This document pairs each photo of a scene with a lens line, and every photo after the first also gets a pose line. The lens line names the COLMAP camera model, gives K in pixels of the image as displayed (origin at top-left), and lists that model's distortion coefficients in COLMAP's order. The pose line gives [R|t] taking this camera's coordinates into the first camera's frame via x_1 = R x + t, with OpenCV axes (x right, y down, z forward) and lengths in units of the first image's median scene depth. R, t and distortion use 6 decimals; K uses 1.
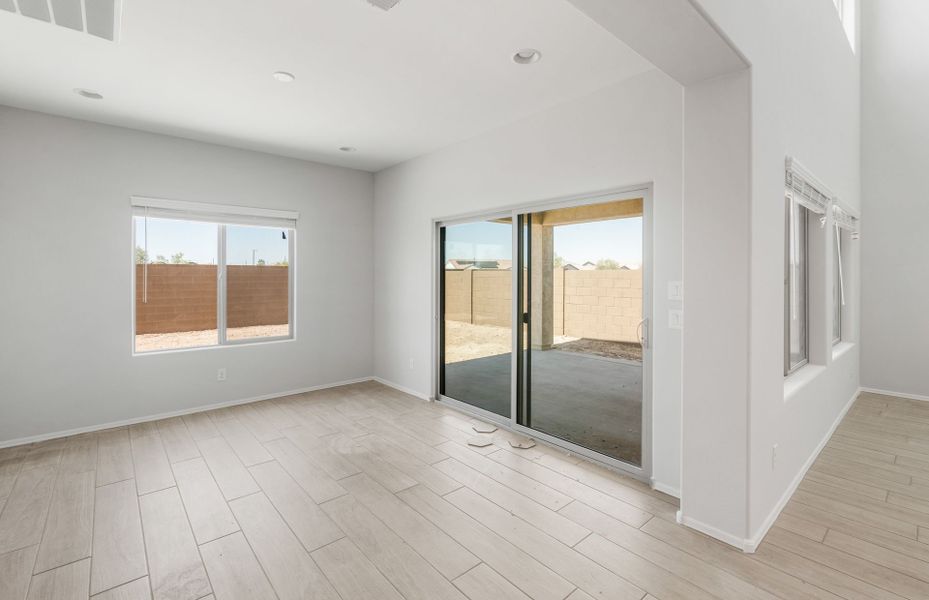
lens RADIAL K [[411.7, 0, 464.3], [0, 411.7, 275.6], [0, 0, 1]] dist [-0.007978, -0.000065]
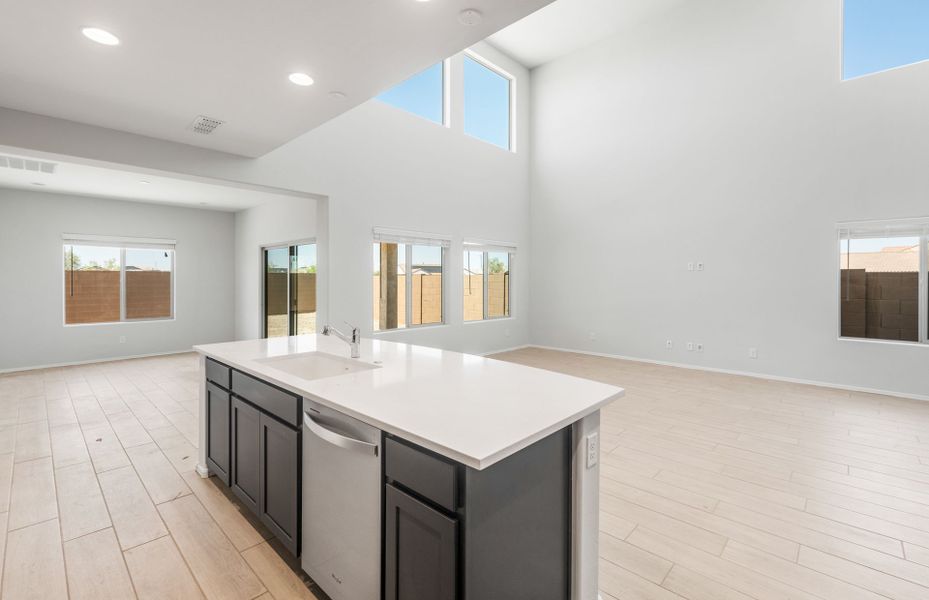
lens RADIAL K [[411.7, 0, 472.9], [0, 411.7, 281.6], [0, 0, 1]] dist [-0.007978, -0.000065]
pose [[0.994364, -0.001882, 0.106004, 0.483415], [0.001477, 0.999991, 0.003903, 0.003038], [-0.106011, -0.003725, 0.994358, -0.597311]]
